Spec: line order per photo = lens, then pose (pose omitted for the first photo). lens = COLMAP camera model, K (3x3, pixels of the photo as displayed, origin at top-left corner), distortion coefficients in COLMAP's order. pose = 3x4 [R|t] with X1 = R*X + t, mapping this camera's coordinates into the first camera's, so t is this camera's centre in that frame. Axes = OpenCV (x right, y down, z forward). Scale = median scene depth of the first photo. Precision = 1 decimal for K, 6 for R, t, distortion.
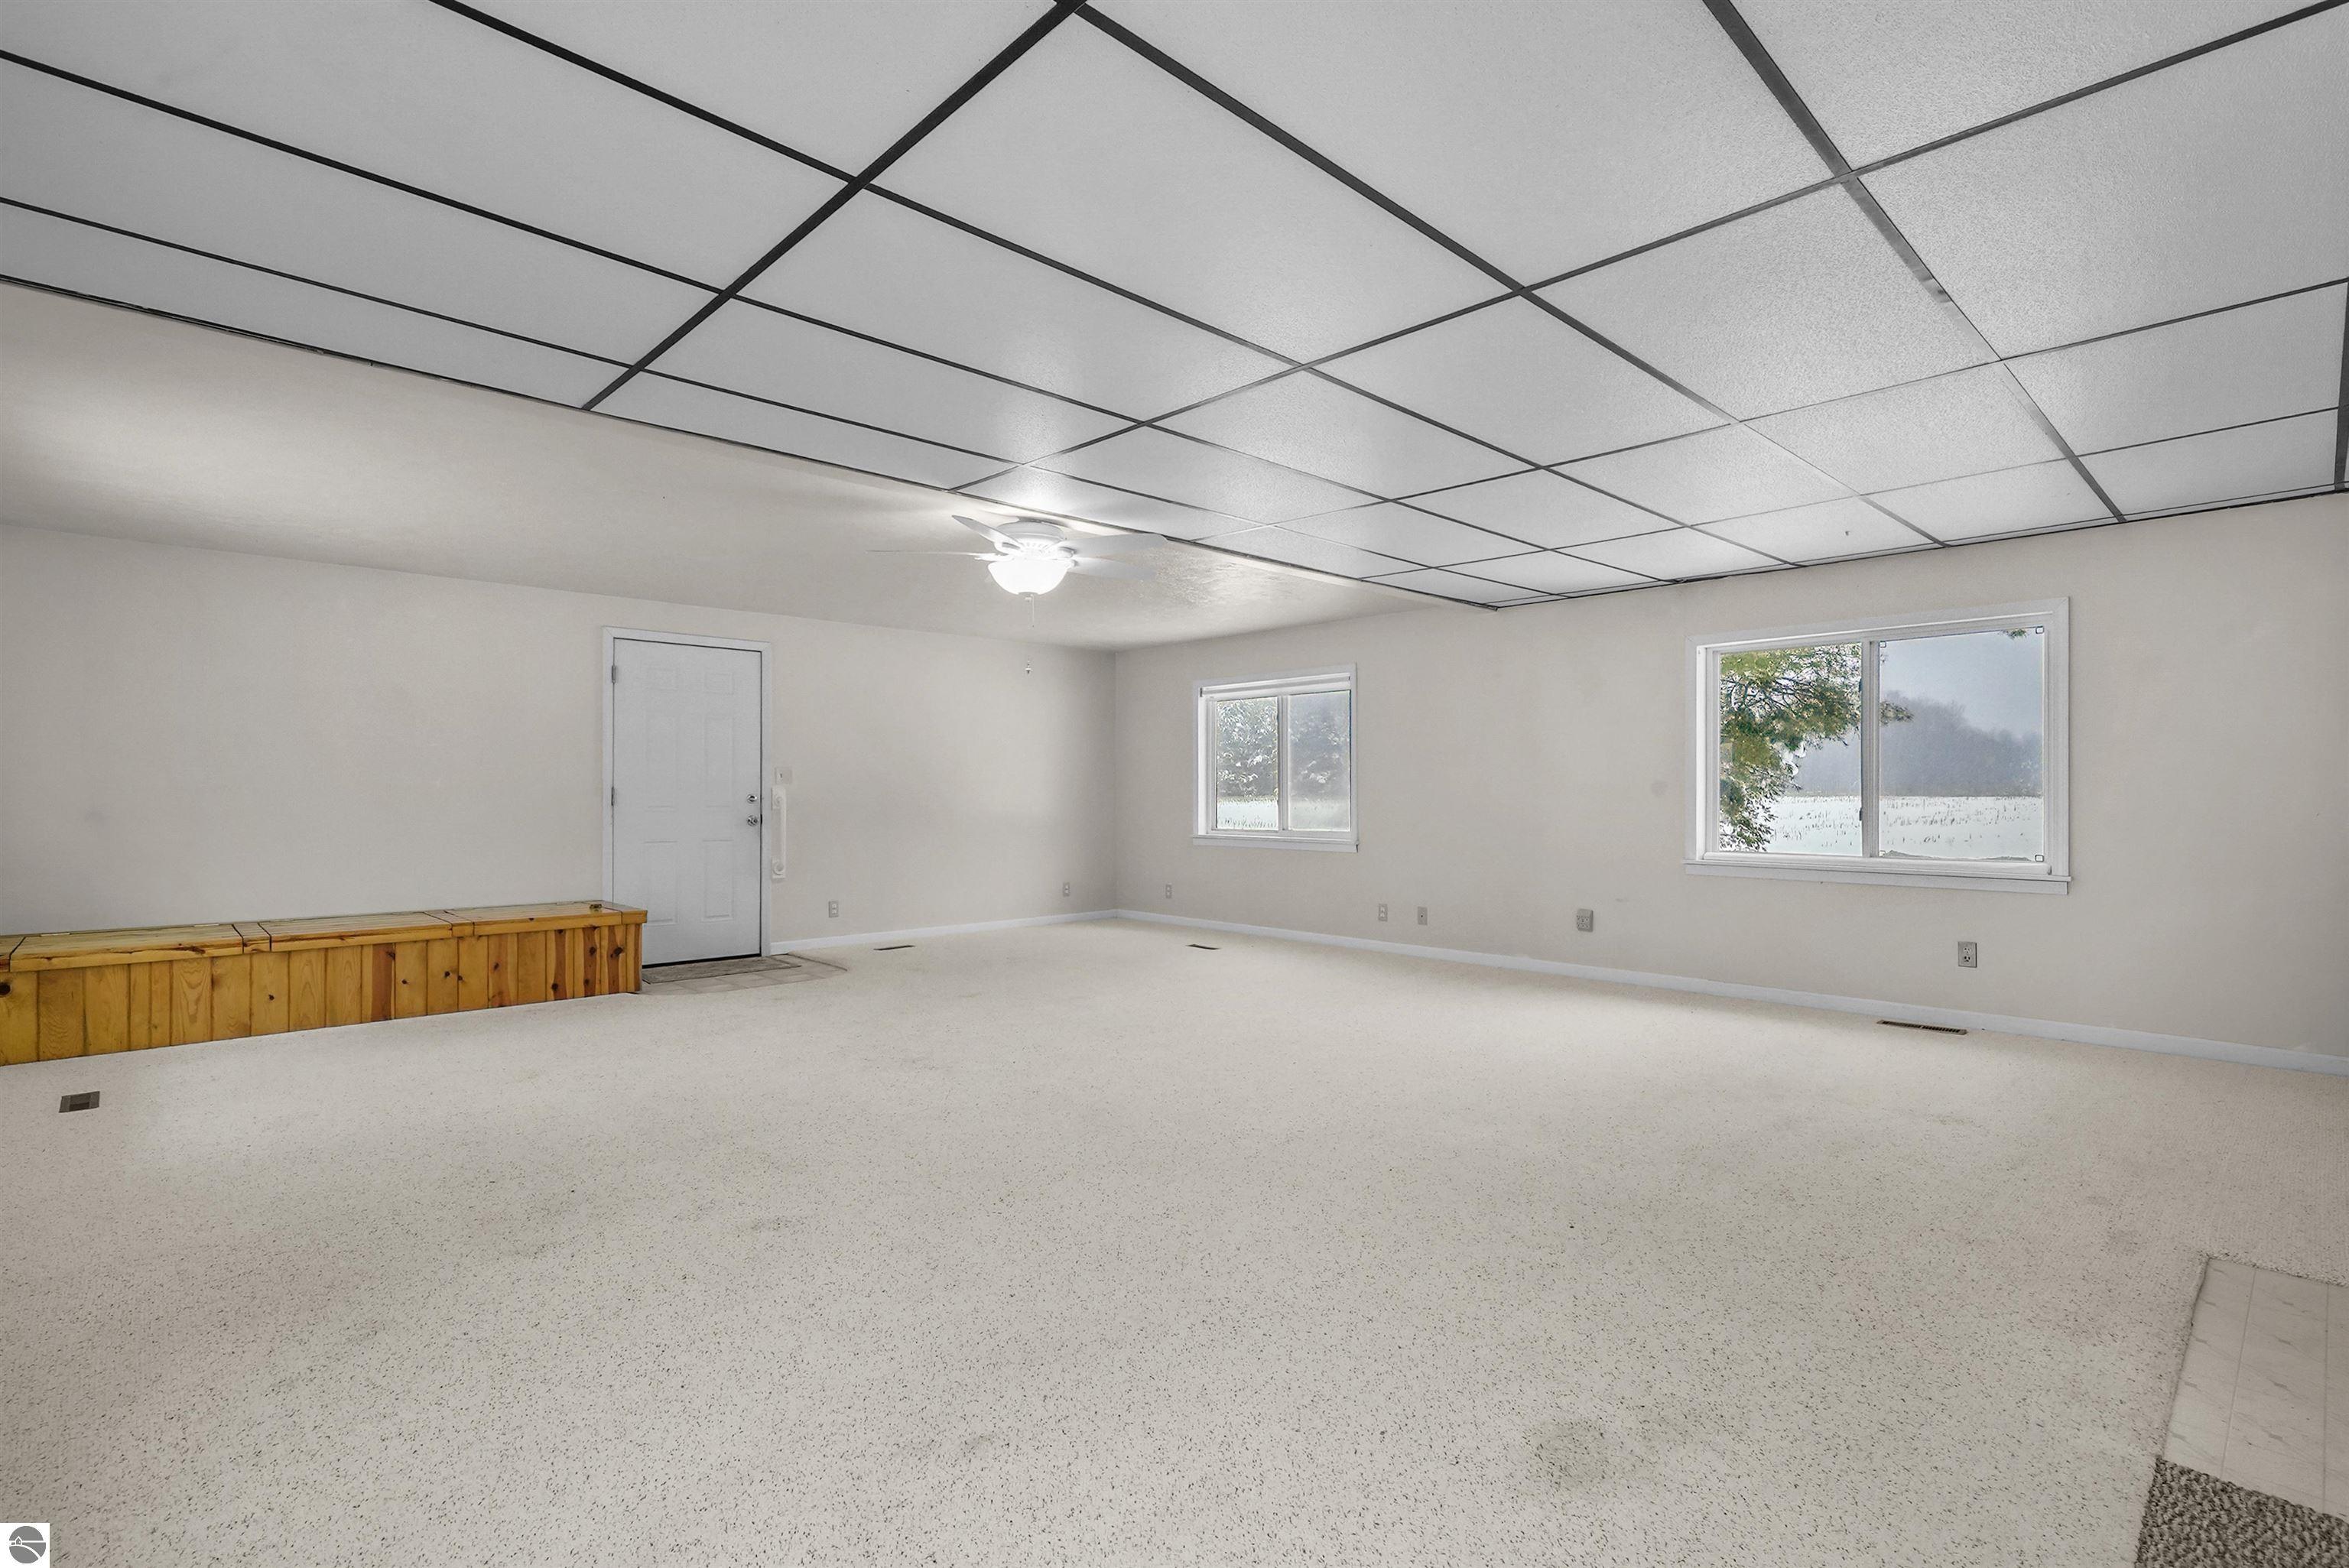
lens RADIAL K [[1083.6, 0, 1173.2], [0, 1083.6, 787.6], [0, 0, 1]] dist [-0.004194, -0.000277]
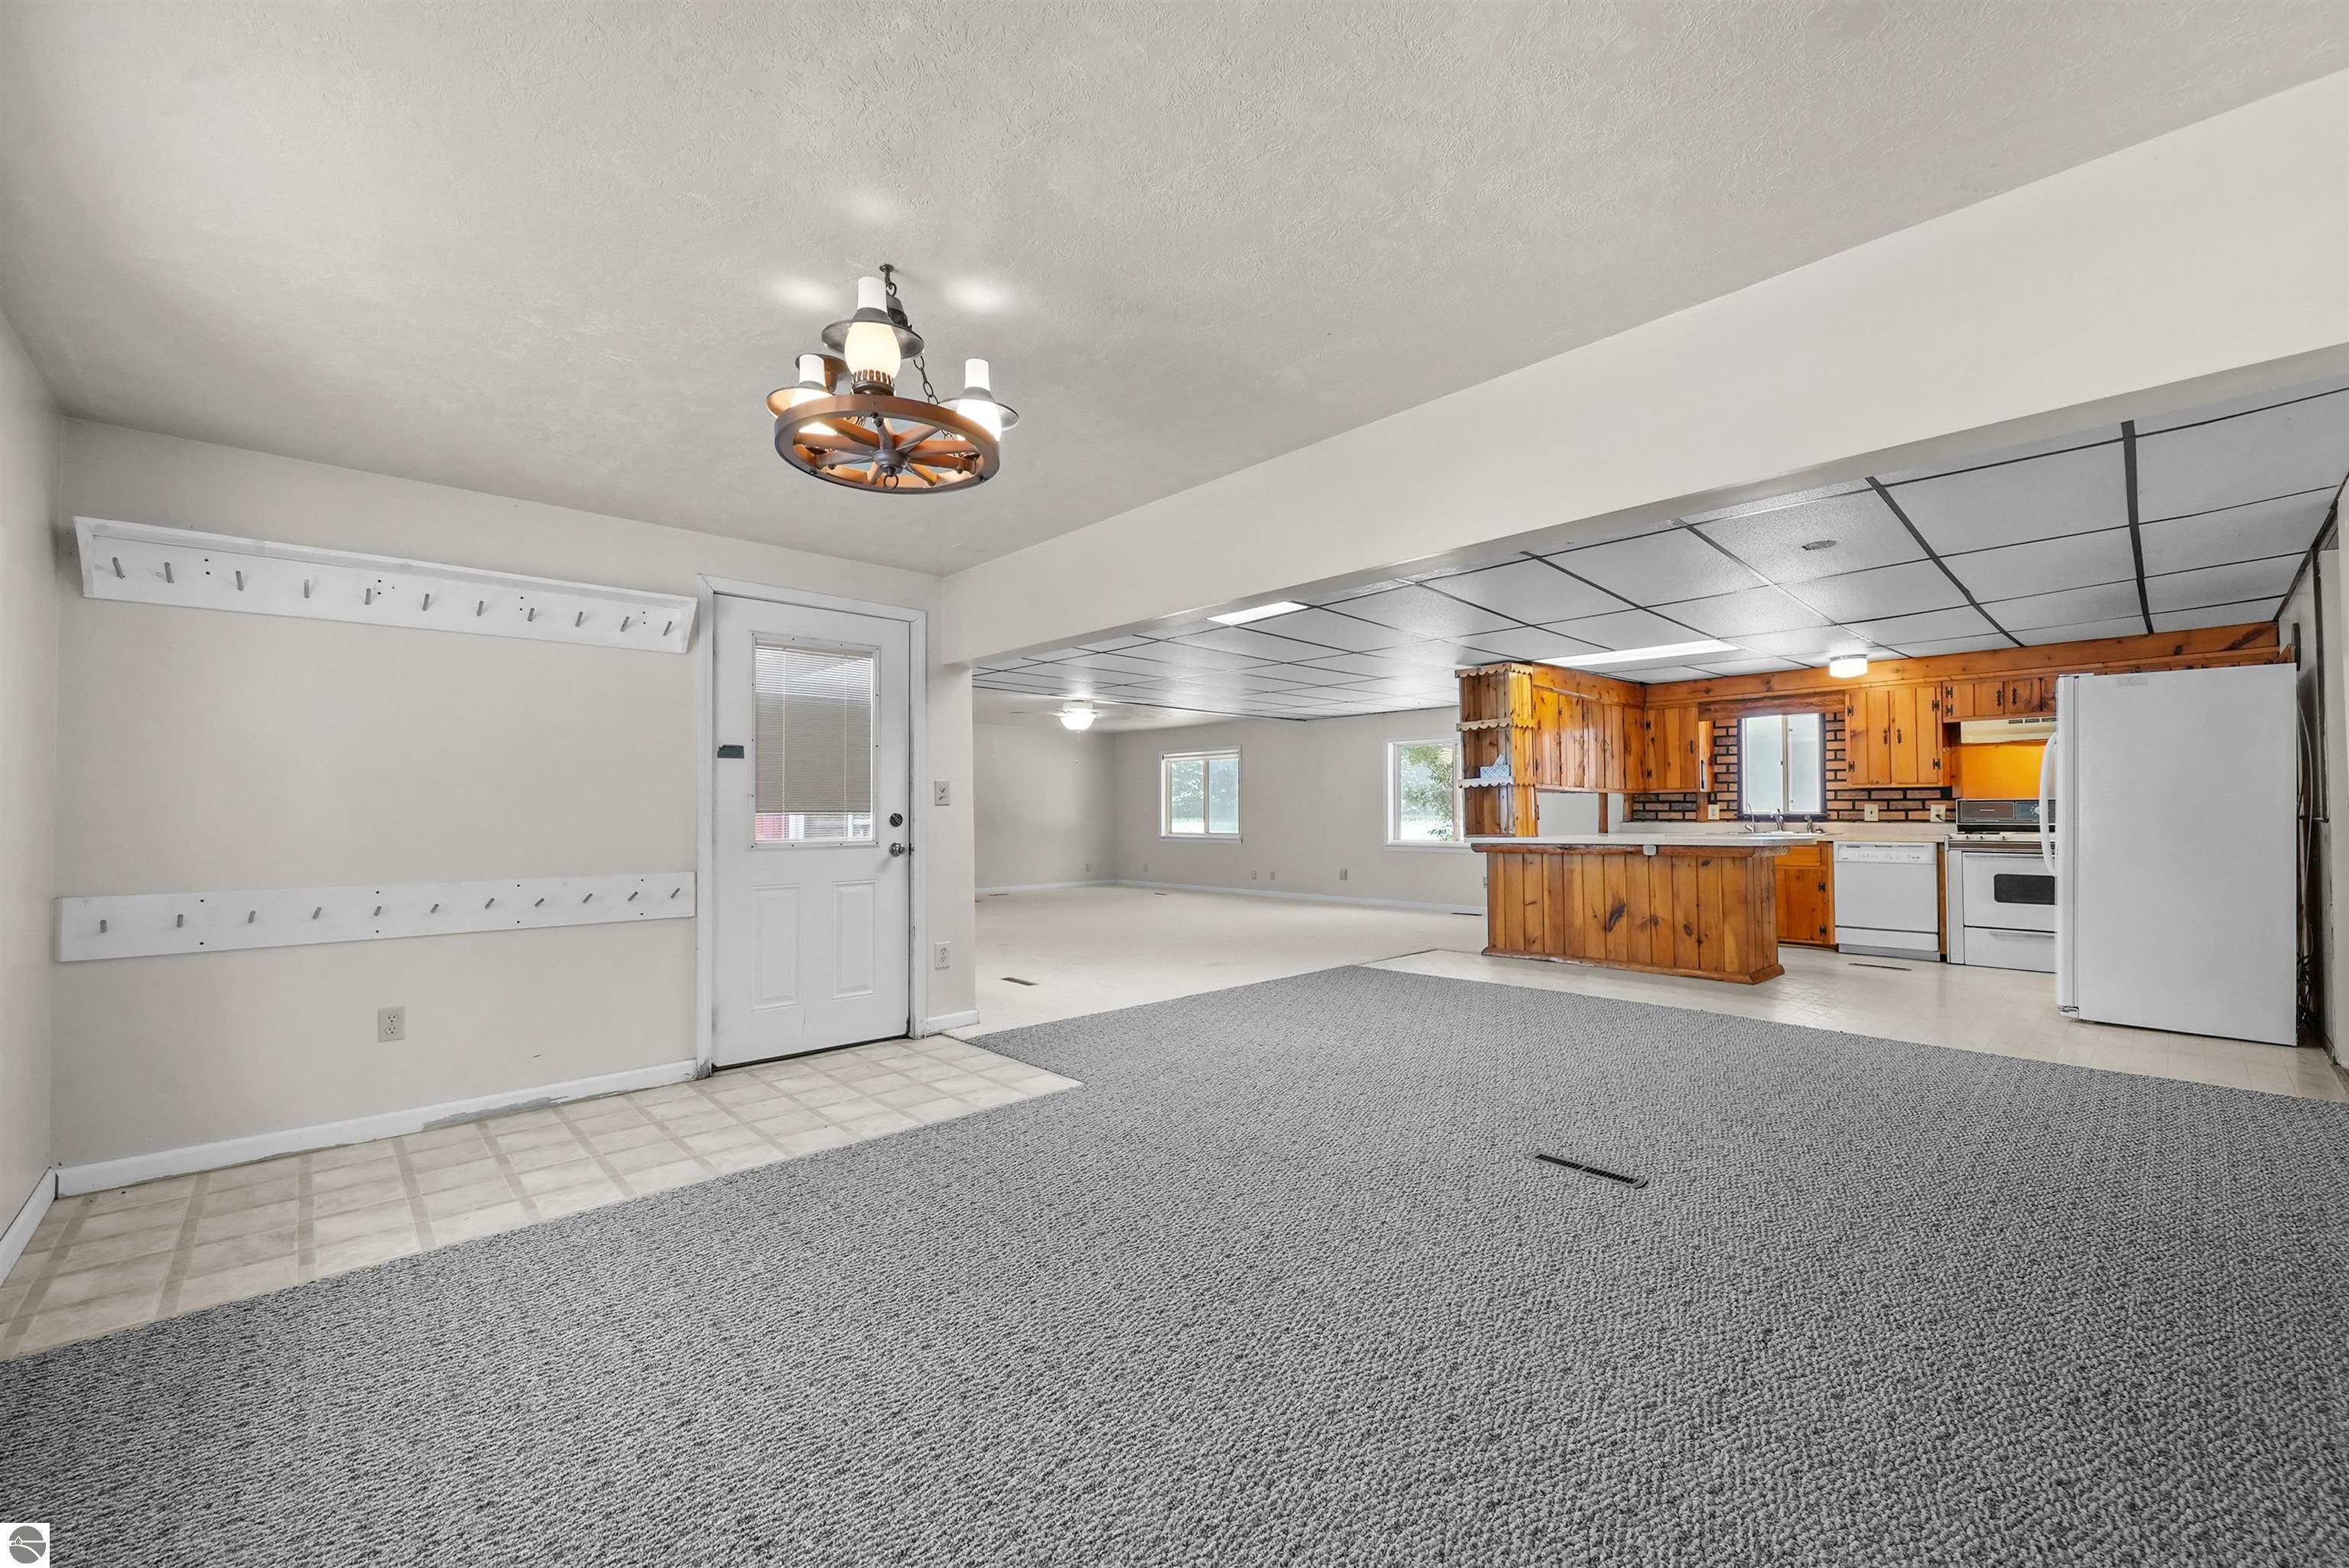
lens RADIAL K [[949.6, 0, 1175.2], [0, 949.6, 793.2], [0, 0, 1]] dist [0.003203, -0.000033]
pose [[0.999991, -0.004057, 0.000928, 0.052679], [0.004072, 0.999848, -0.016976, -0.002315], [-0.000859, 0.016980, 0.999855, -0.696921]]
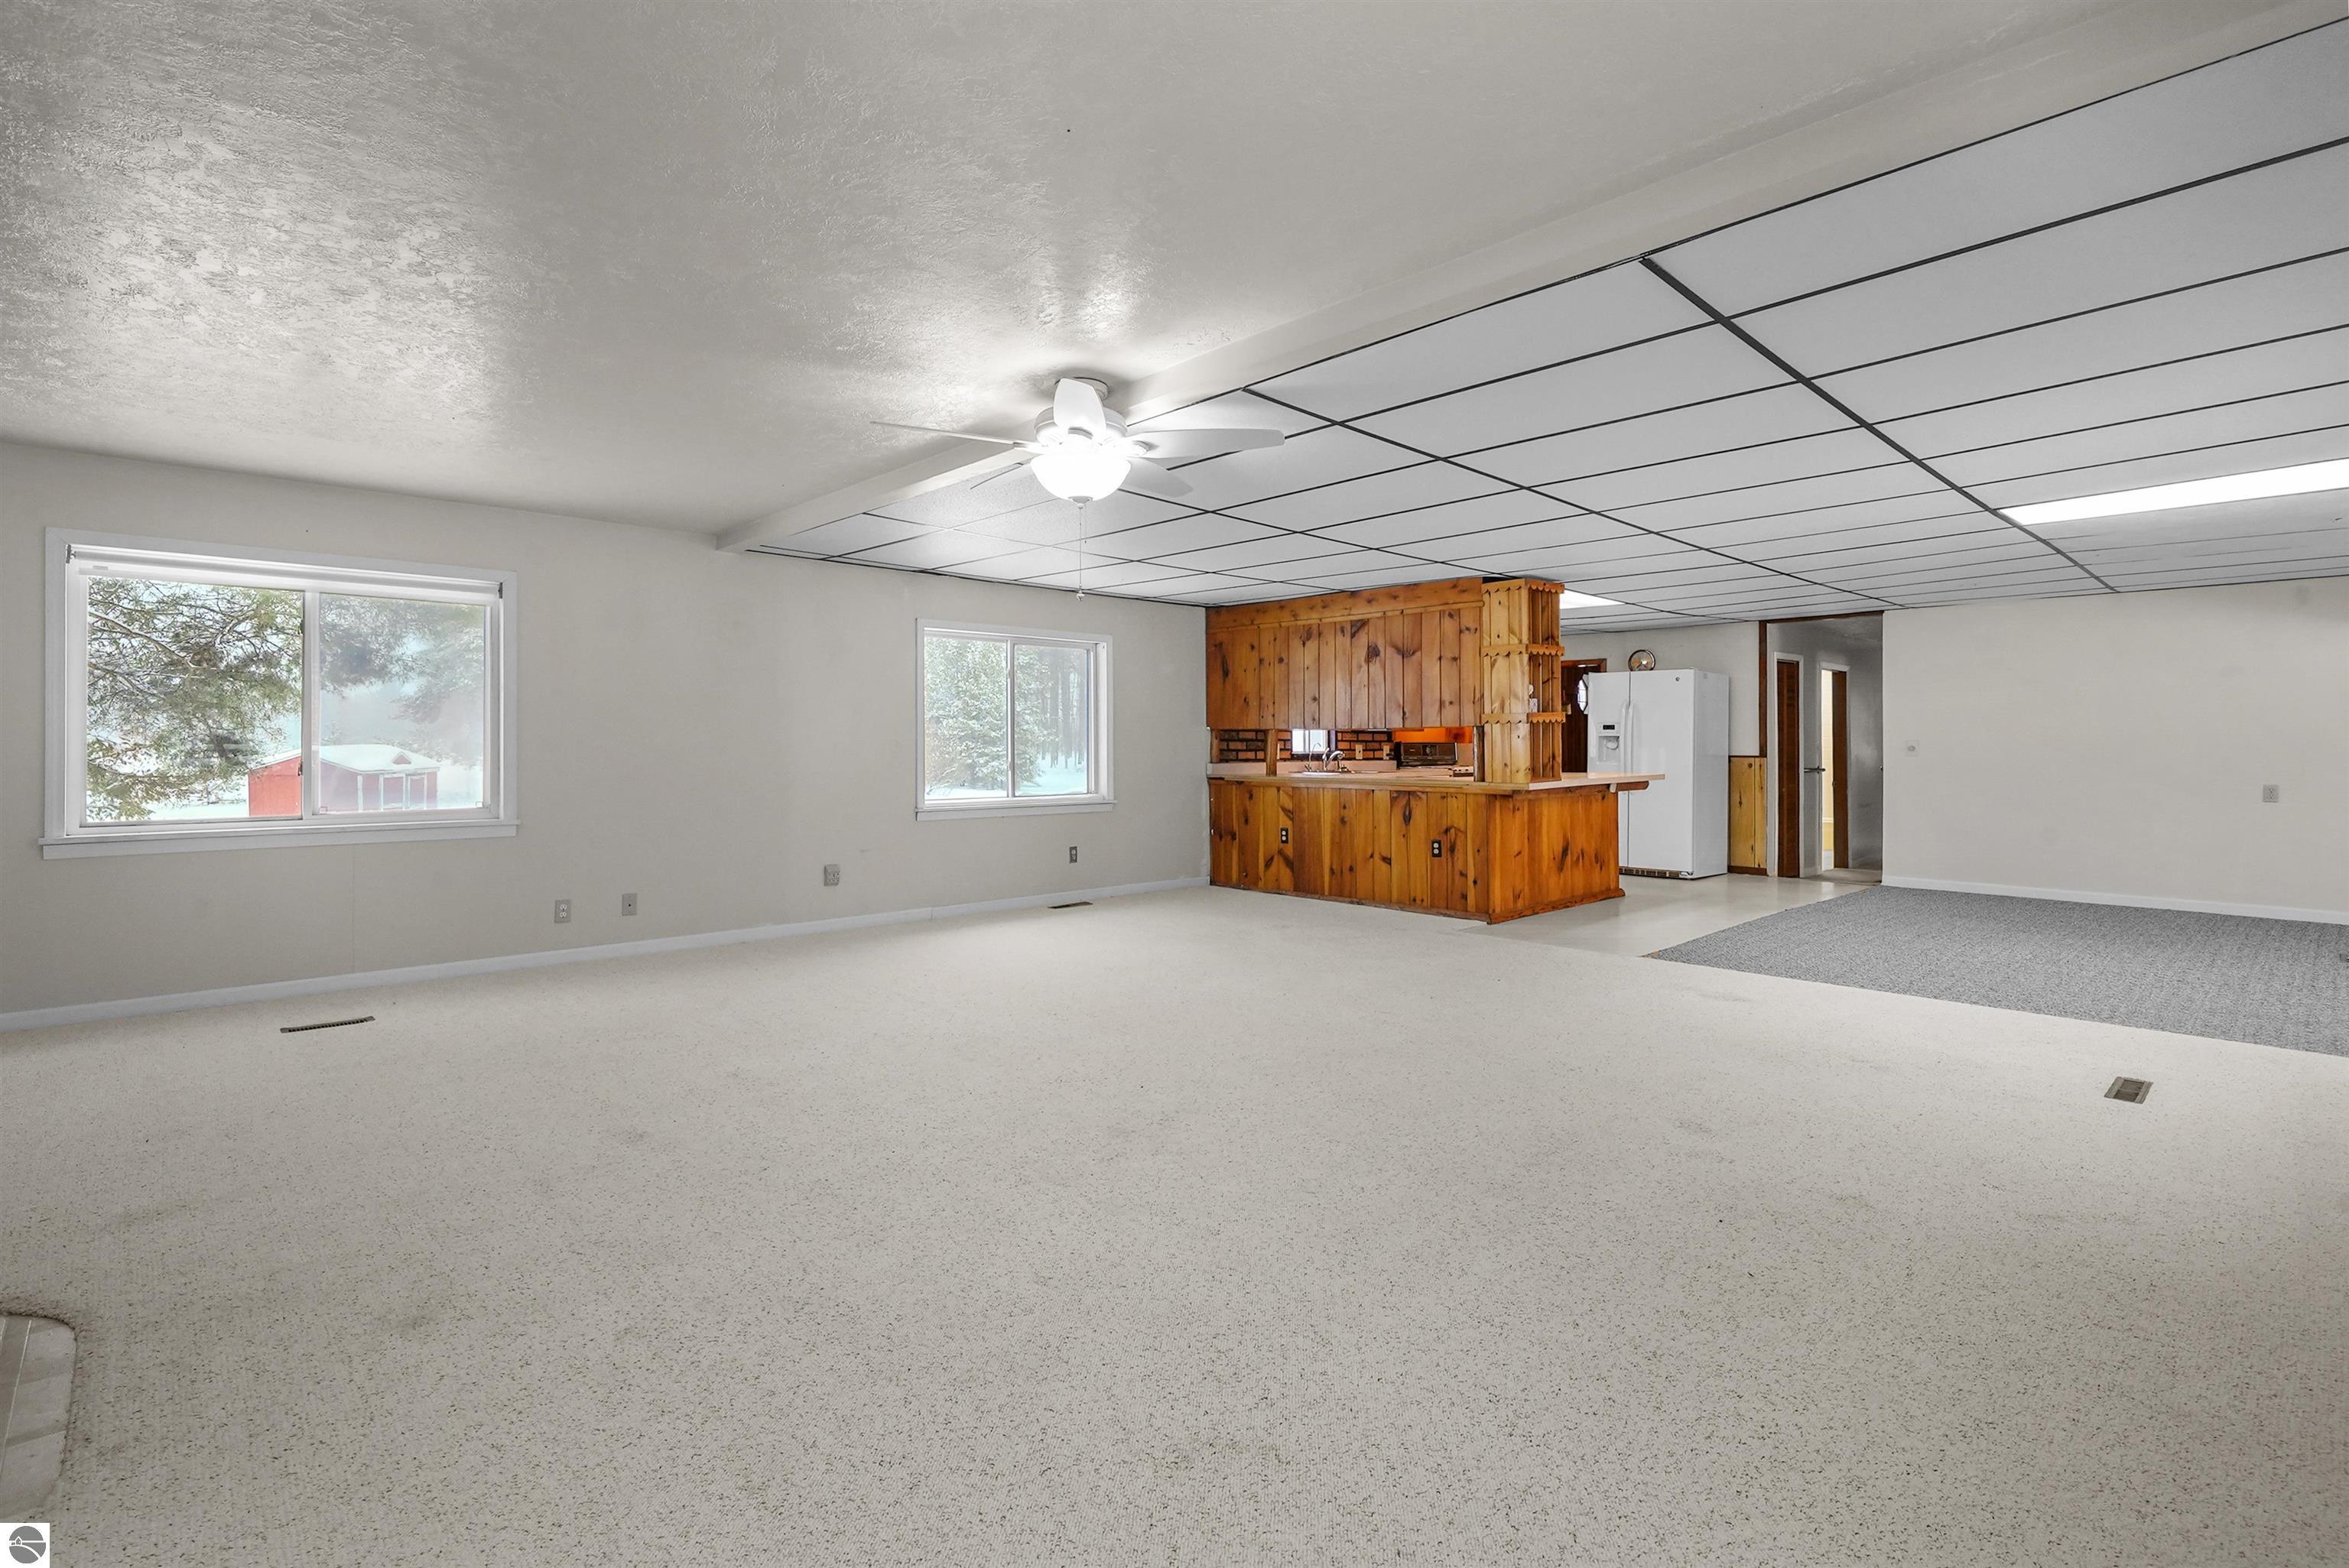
lens RADIAL K [[1088.8, 0, 1186.7], [0, 1088.8, 743.4], [0, 0, 1]] dist [-0.001990, 0.000322]
pose [[-0.003131, 0.003645, 0.999988, -0.572134], [-0.004351, 0.999984, -0.003659, -0.000721], [-0.999986, -0.004363, -0.003116, 0.575862]]
